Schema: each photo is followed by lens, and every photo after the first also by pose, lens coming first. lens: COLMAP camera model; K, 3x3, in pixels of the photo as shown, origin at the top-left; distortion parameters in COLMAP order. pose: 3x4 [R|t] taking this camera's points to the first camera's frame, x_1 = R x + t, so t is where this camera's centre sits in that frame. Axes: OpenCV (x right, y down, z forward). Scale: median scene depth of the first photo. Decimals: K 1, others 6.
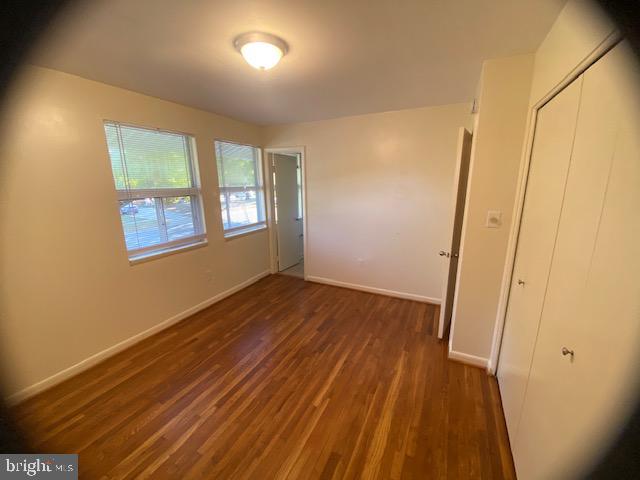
lens RADIAL K [[257.2, 0, 320.0], [0, 257.2, 240.0], [0, 0, 1]] dist [0.001645, -0.000047]
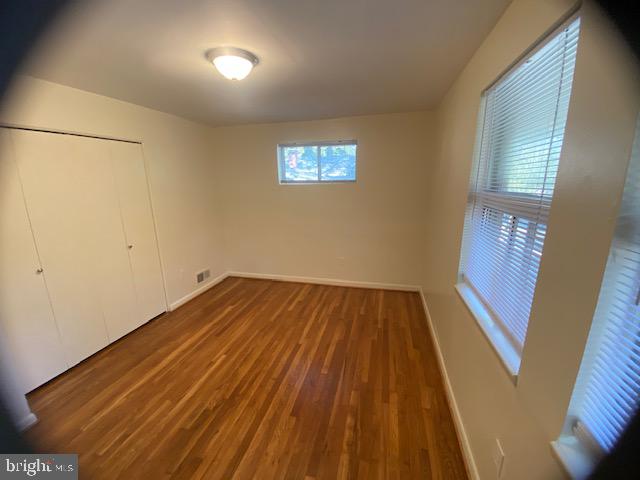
lens RADIAL K [[253.6, 0, 320.0], [0, 253.6, 240.0], [0, 0, 1]] dist [-0.021950, -0.000292]
pose [[-0.977323, 0.066973, -0.200885, -0.234289], [-0.027249, 0.901004, 0.432955, -0.387662], [0.209994, 0.428610, -0.878747, 1.685857]]
